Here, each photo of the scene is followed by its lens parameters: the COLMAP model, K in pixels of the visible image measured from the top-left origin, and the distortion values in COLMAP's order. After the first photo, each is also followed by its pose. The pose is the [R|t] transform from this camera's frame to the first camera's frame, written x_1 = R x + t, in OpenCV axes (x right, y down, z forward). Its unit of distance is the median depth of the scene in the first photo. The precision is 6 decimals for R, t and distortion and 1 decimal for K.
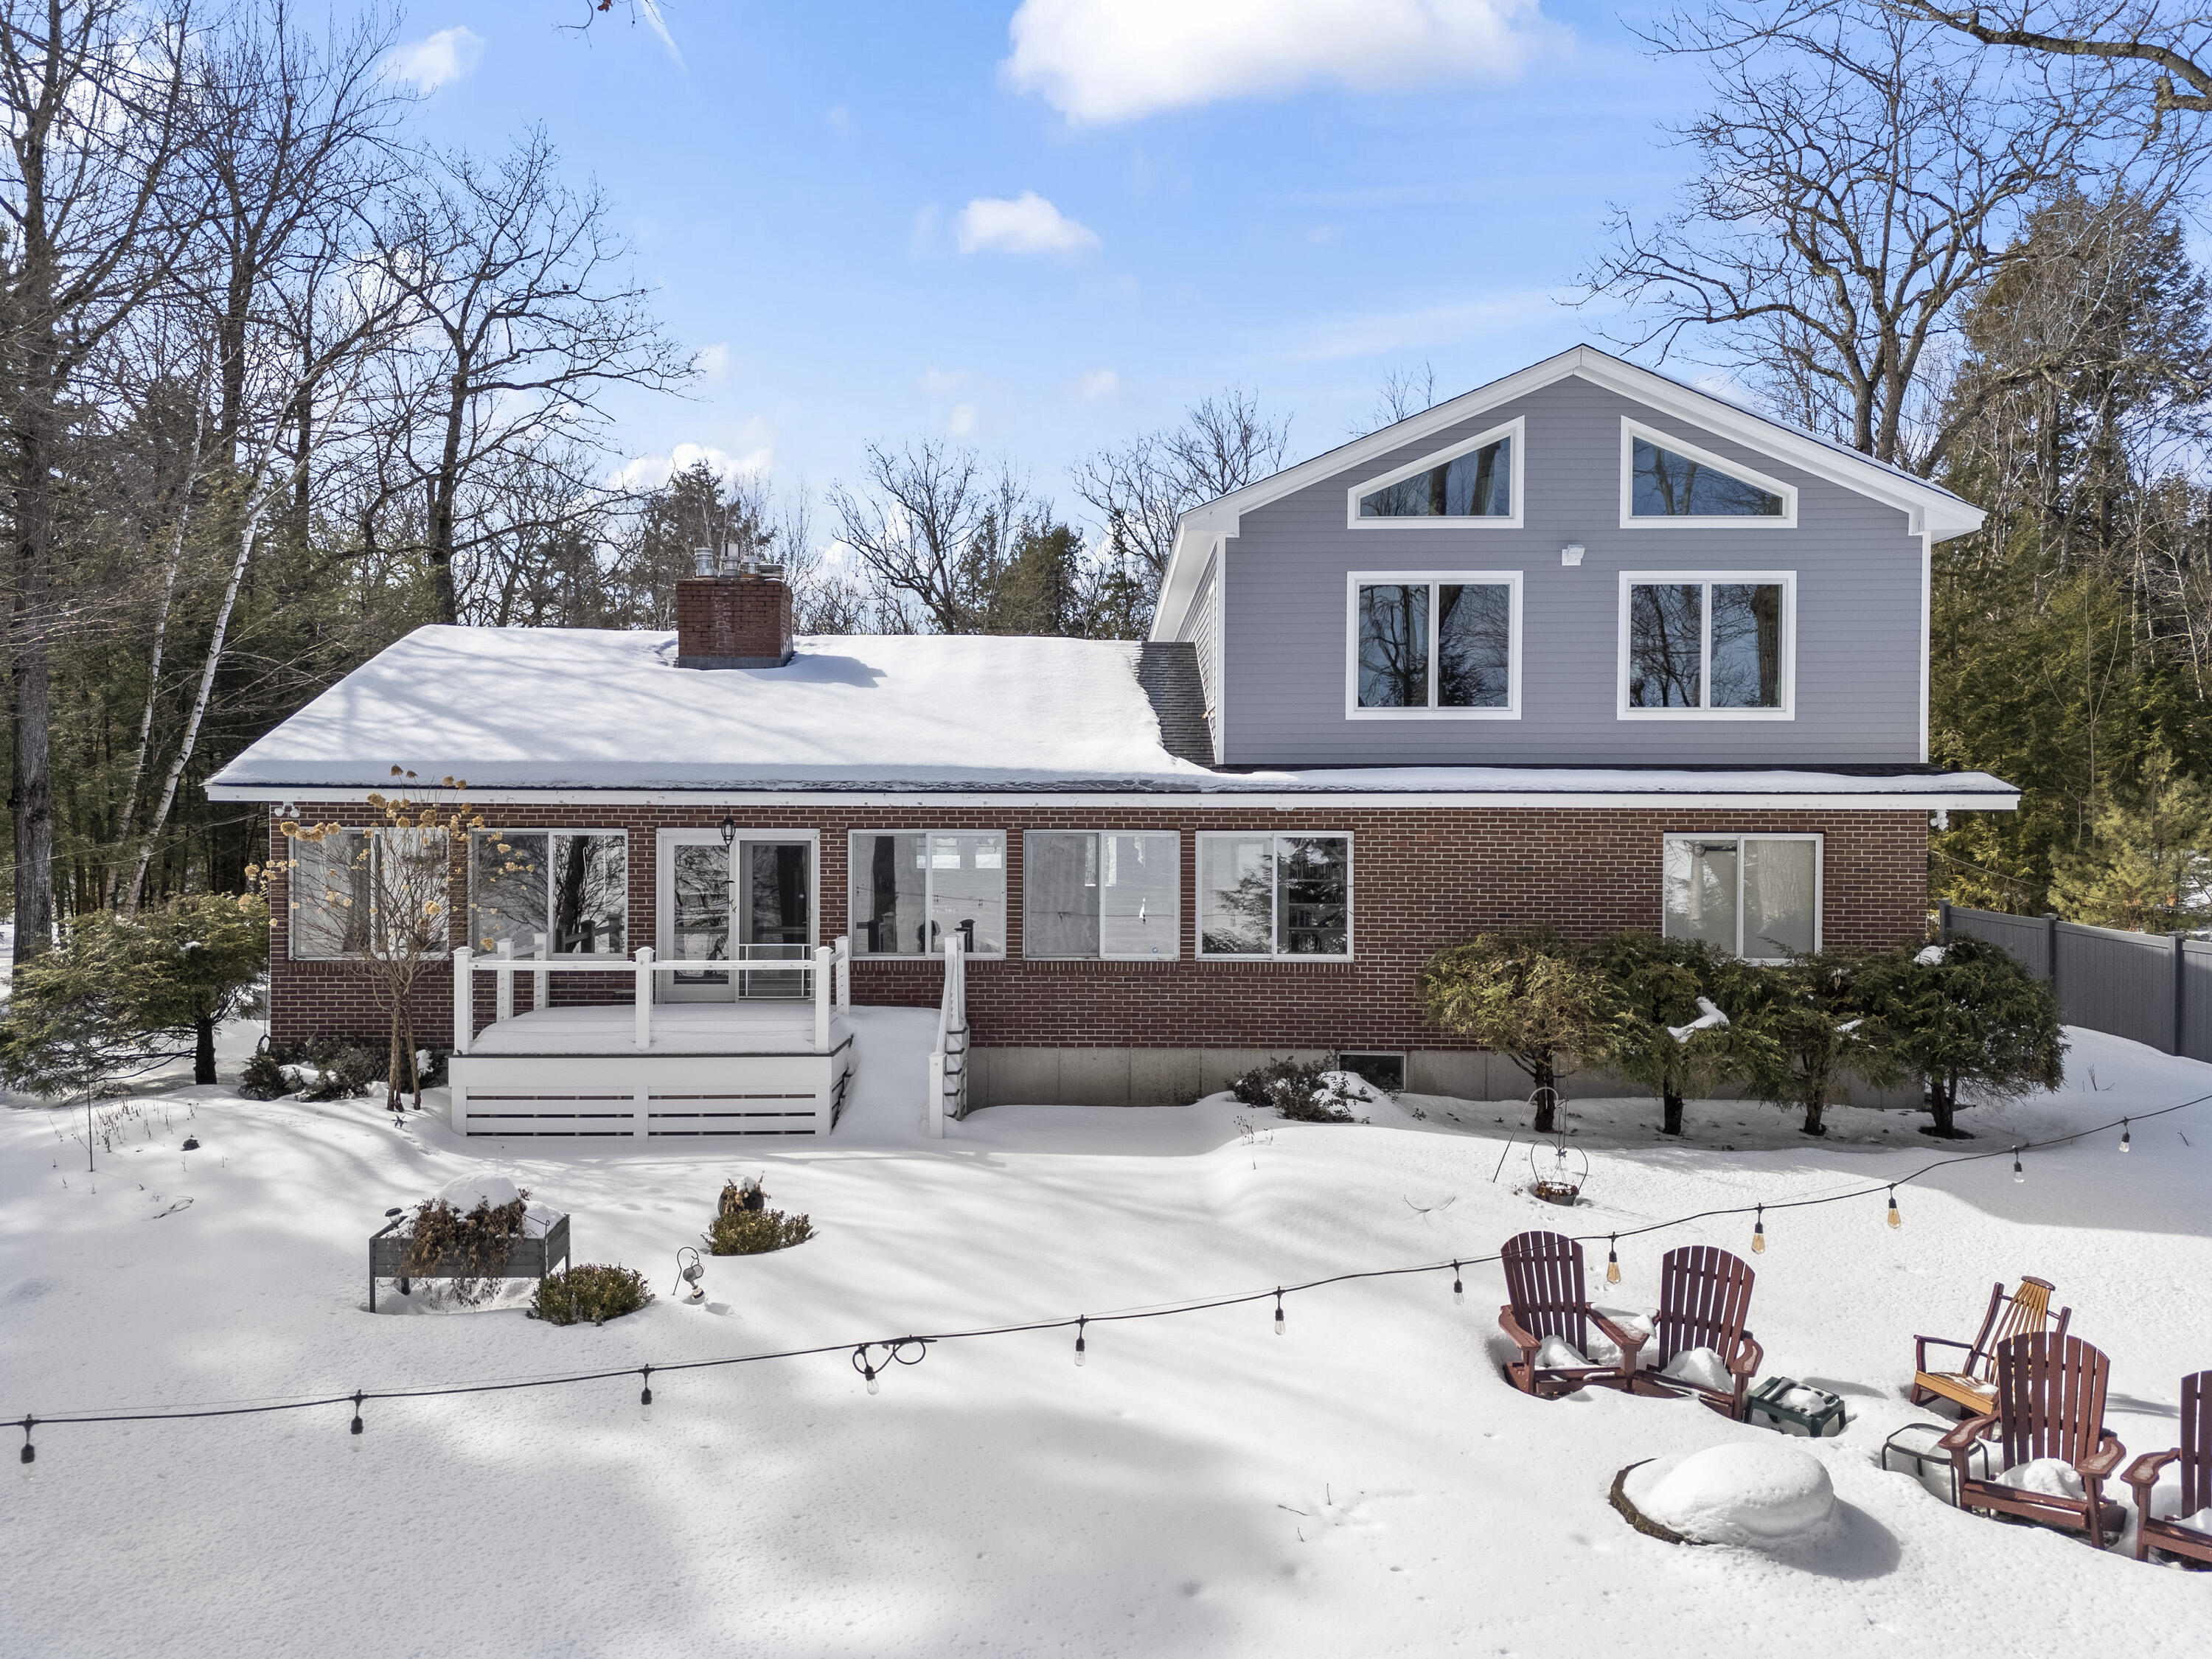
lens RADIAL K [[1628.2, 0, 1109.6], [0, 1628.2, 819.9], [0, 0, 1]] dist [0.068635, -0.039329]
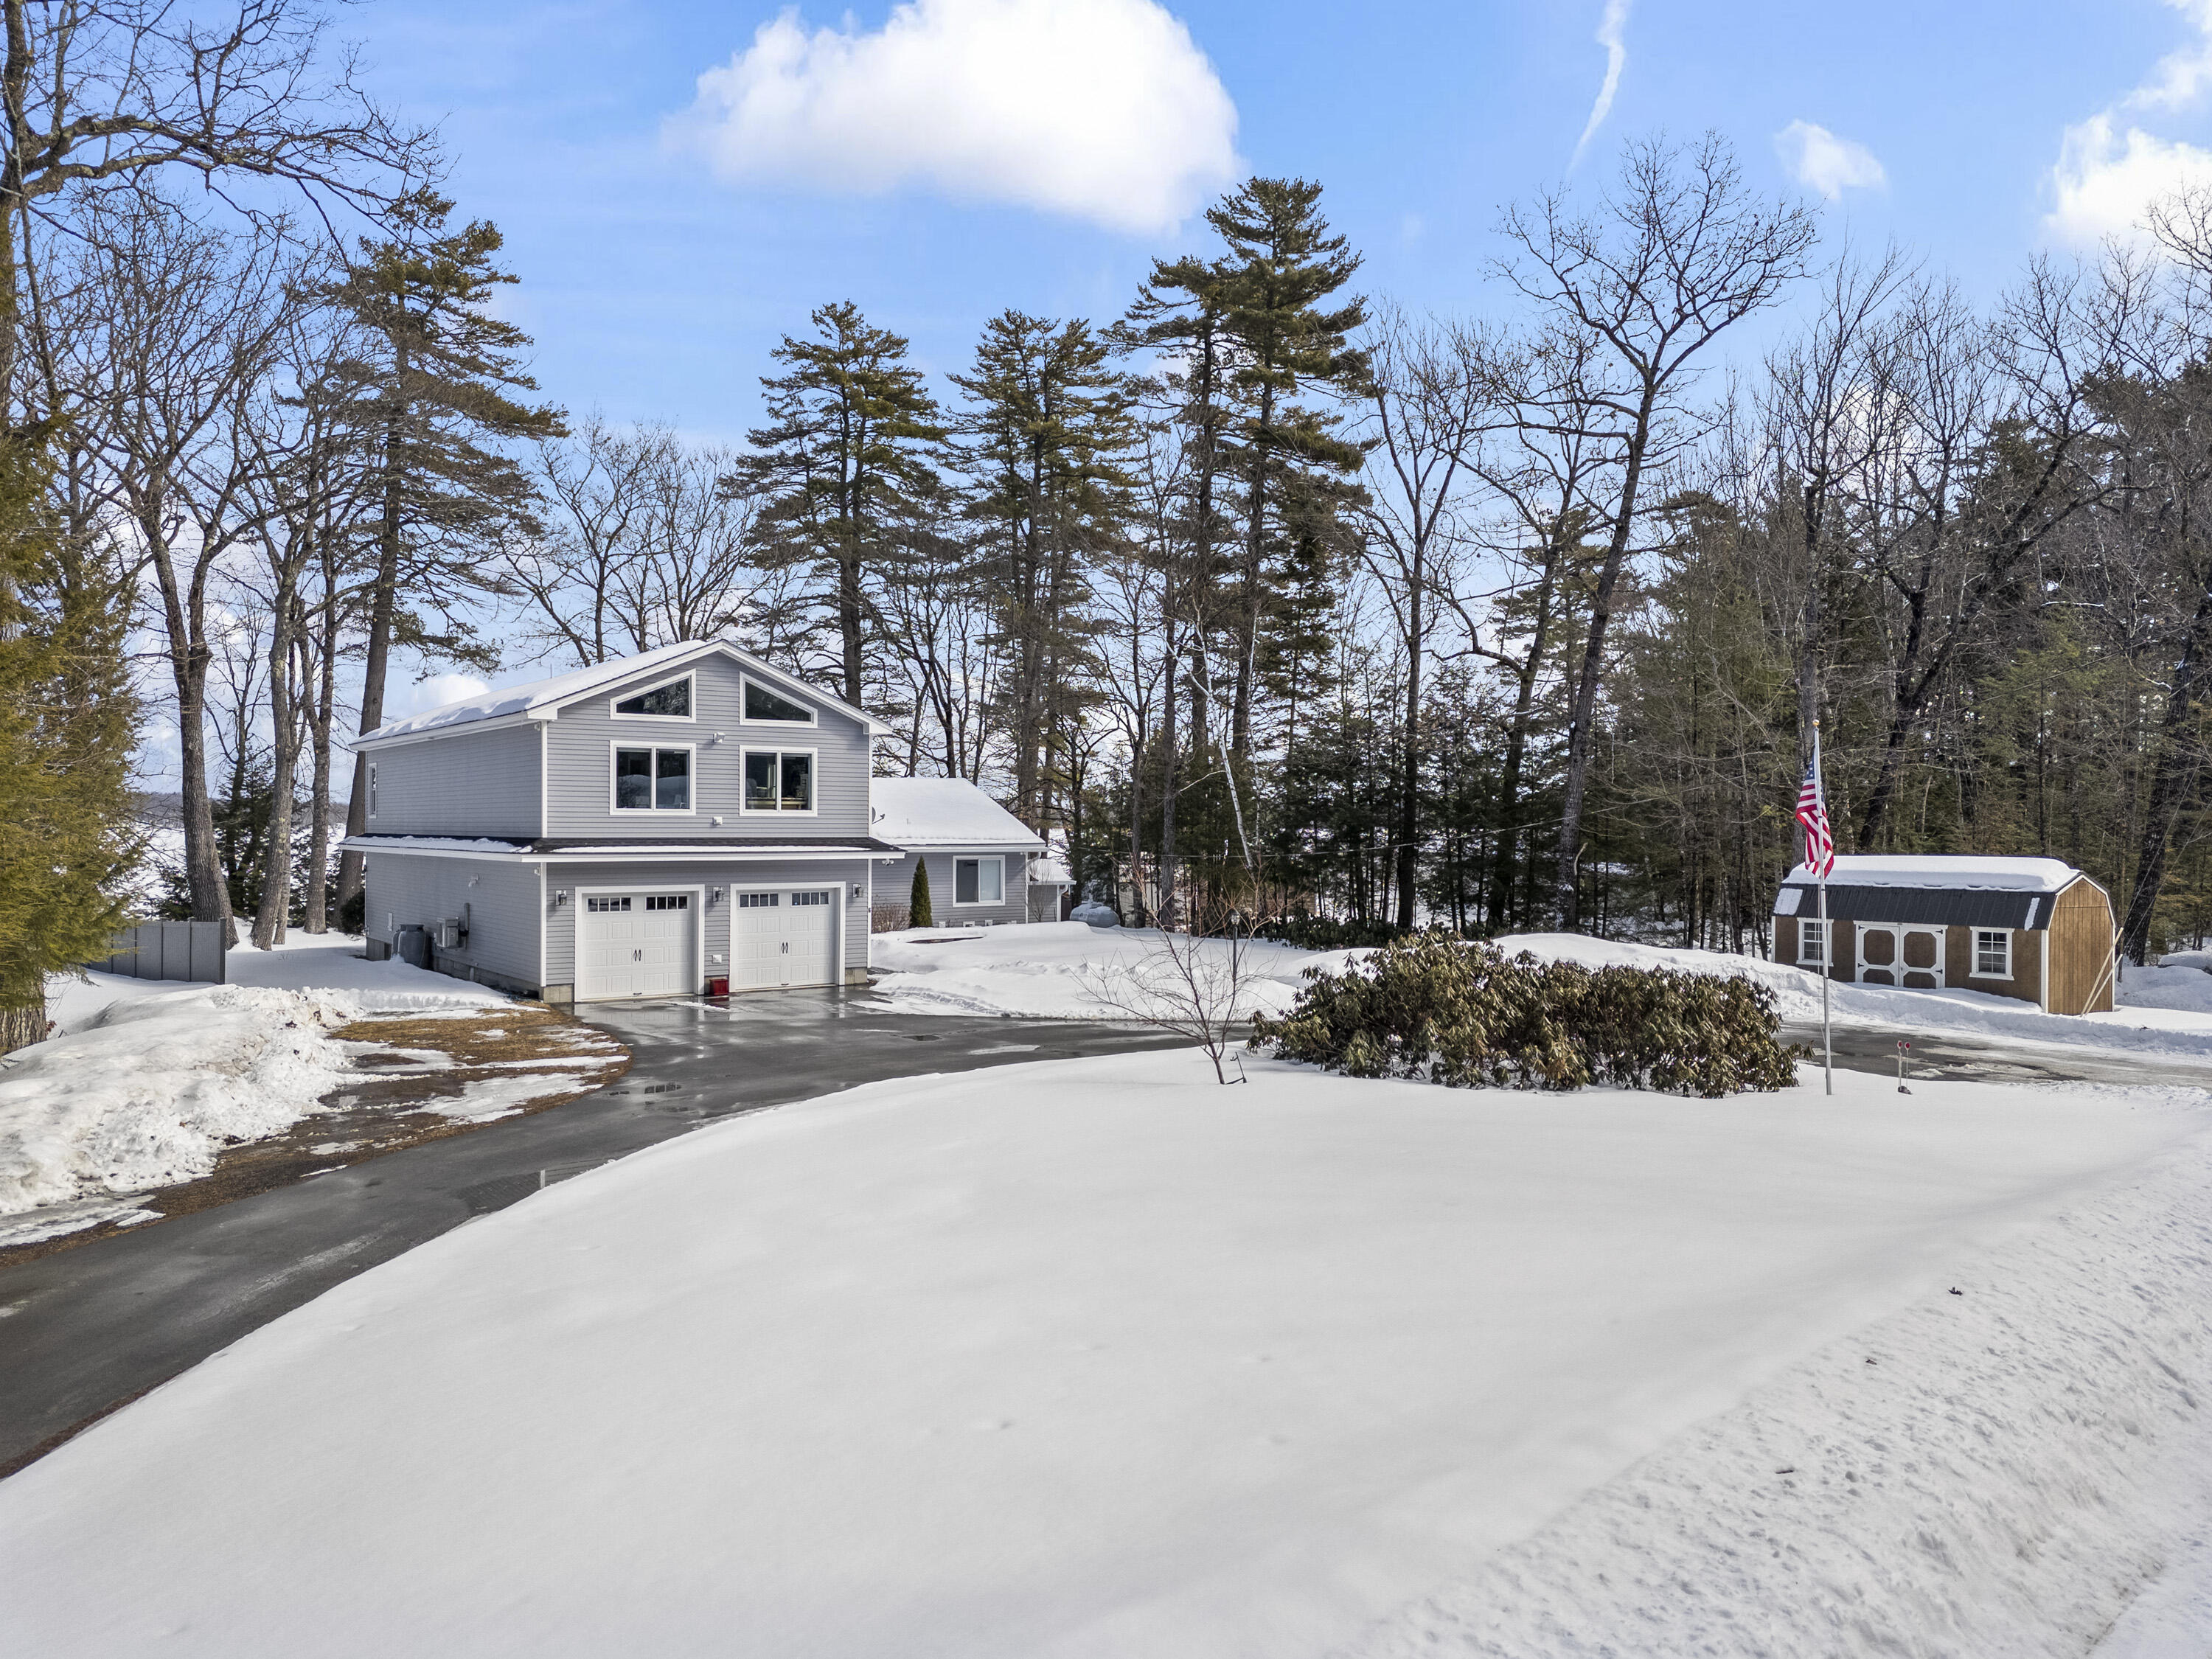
lens RADIAL K [[1628.2, 0, 1109.9], [0, 1628.2, 840.0], [0, 0, 1]] dist [0.068635, -0.039329]
pose [[0.808892, -0.005211, 0.587934, -0.533407], [0.007627, 0.999970, -0.001630, -0.022938], [-0.587908, 0.005802, 0.808907, -0.960274]]
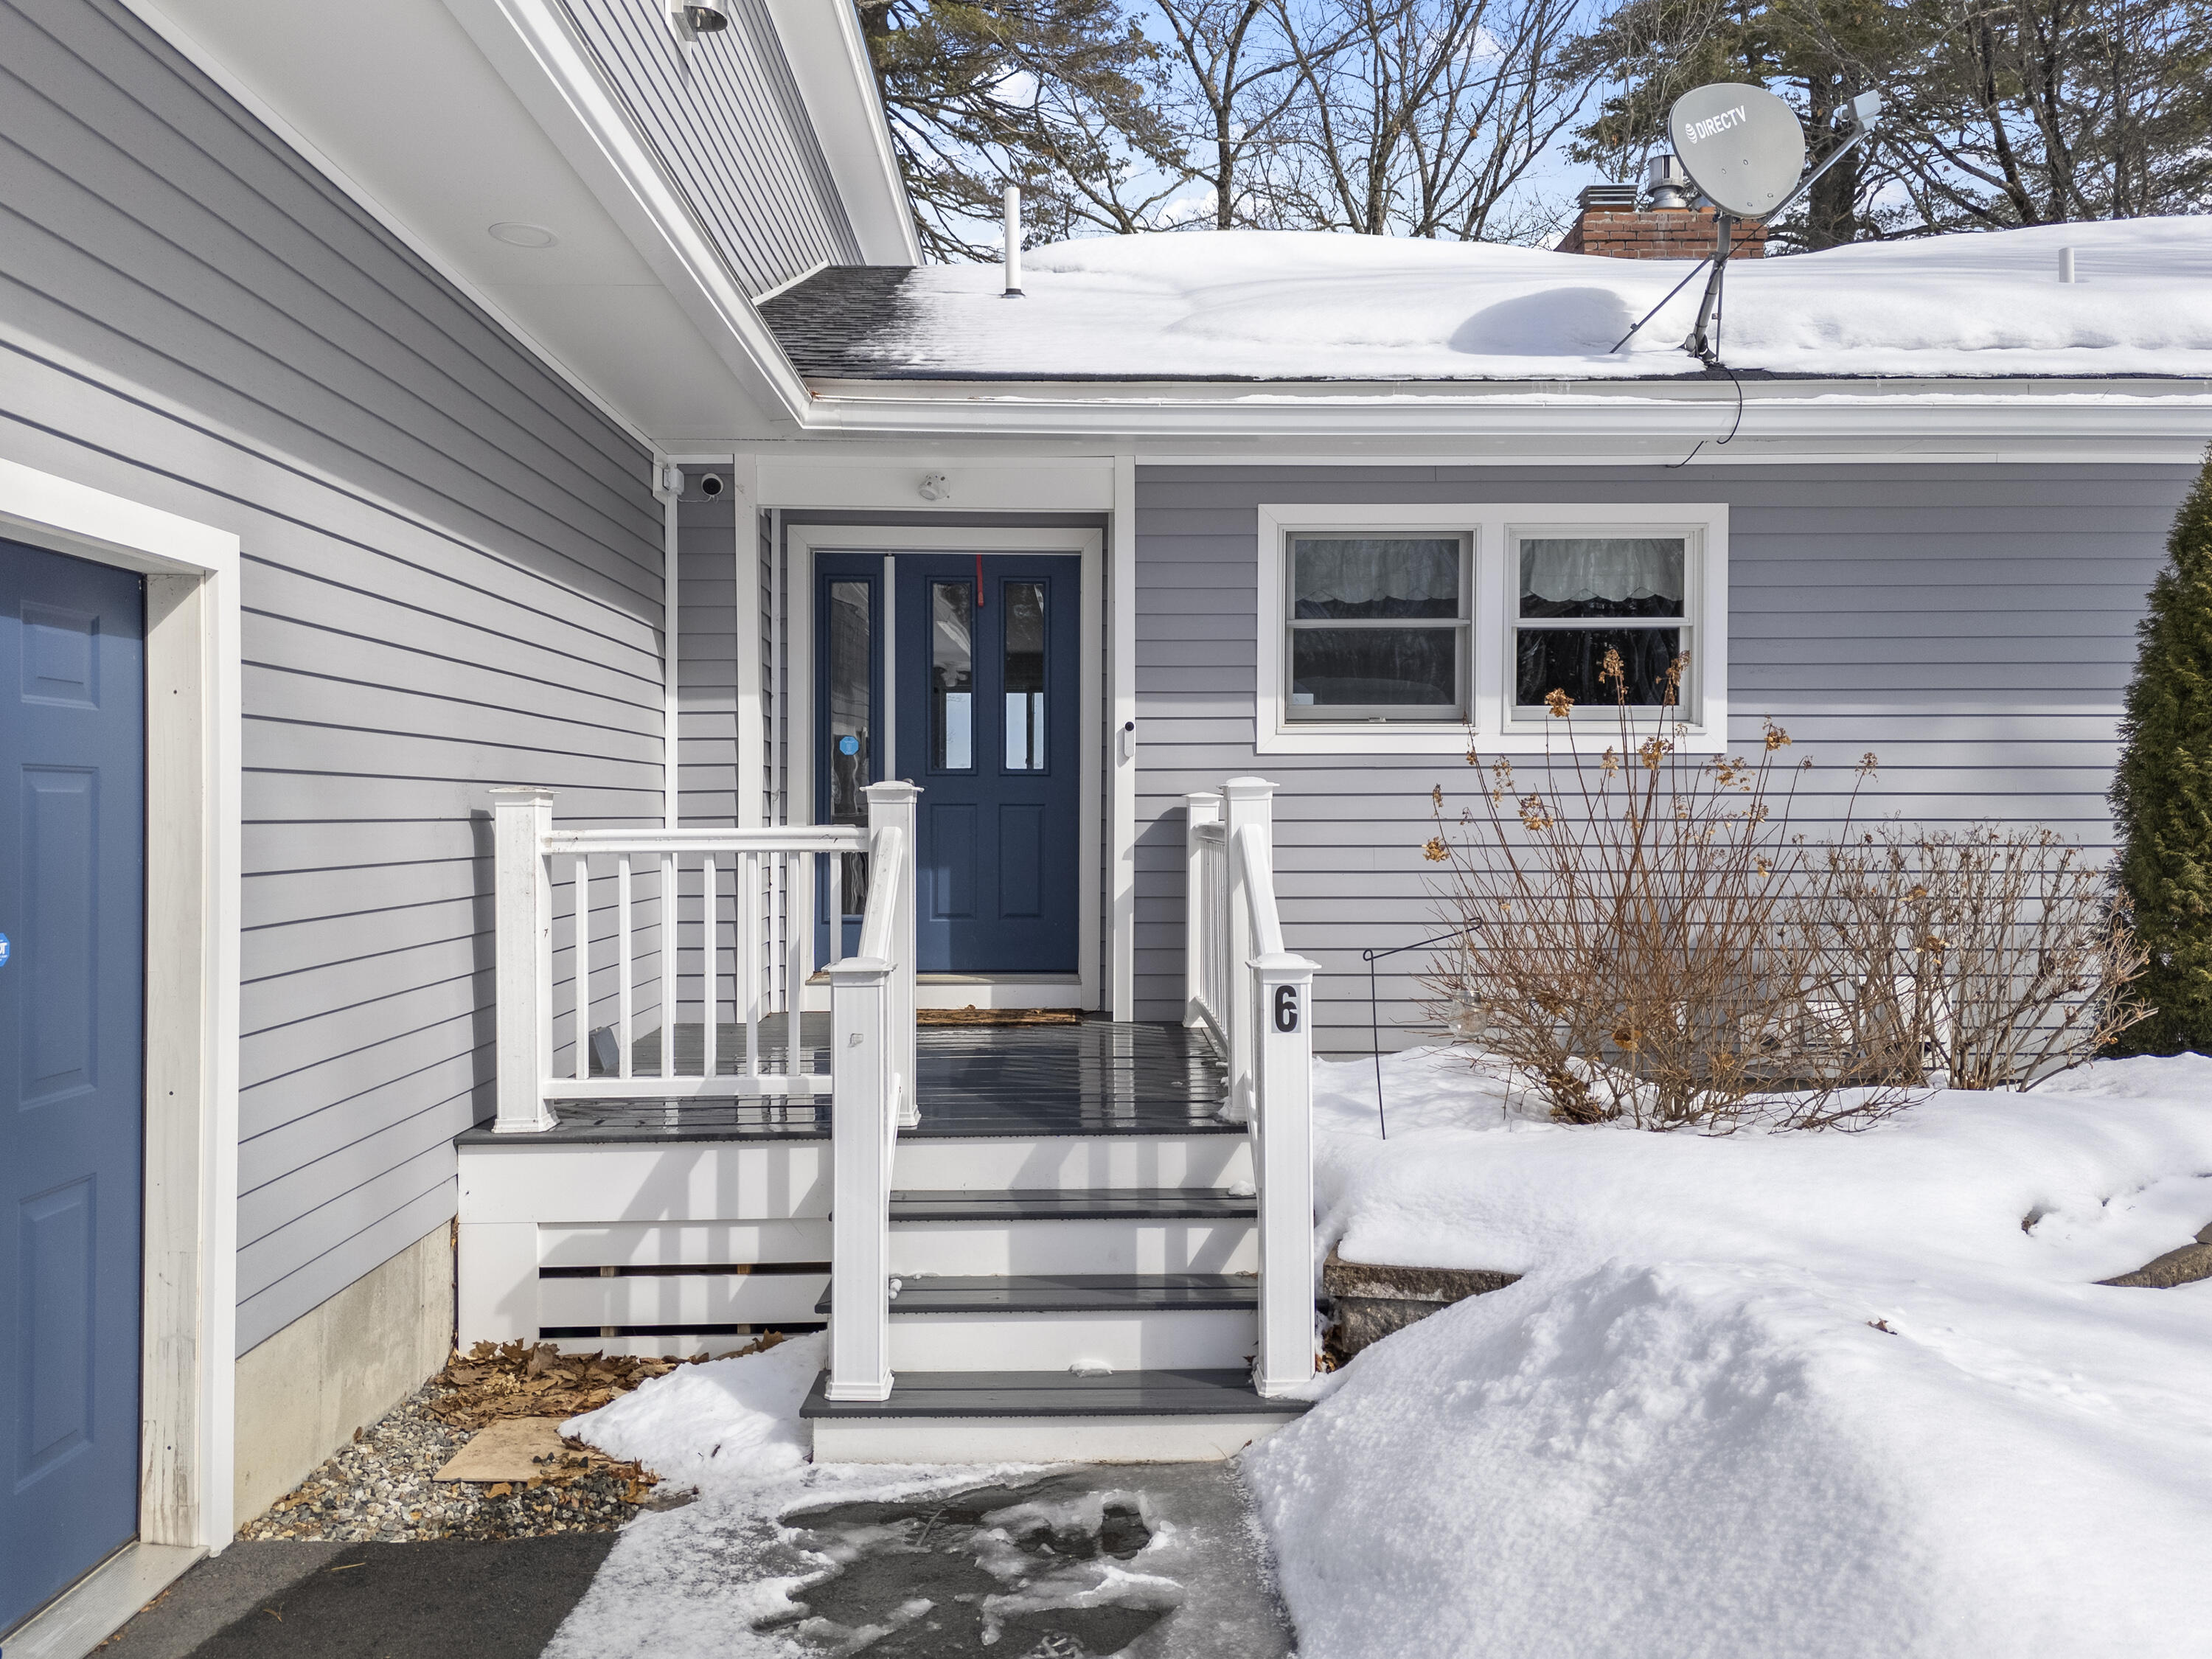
lens RADIAL K [[1628.2, 0, 1091.7], [0, 1628.2, 836.2], [0, 0, 1]] dist [0.068635, -0.039329]
pose [[0.999632, -0.001936, 0.027075, 0.591881], [0.001948, 0.999998, -0.000428, 0.075648], [-0.027074, 0.000481, 0.999633, 1.128641]]
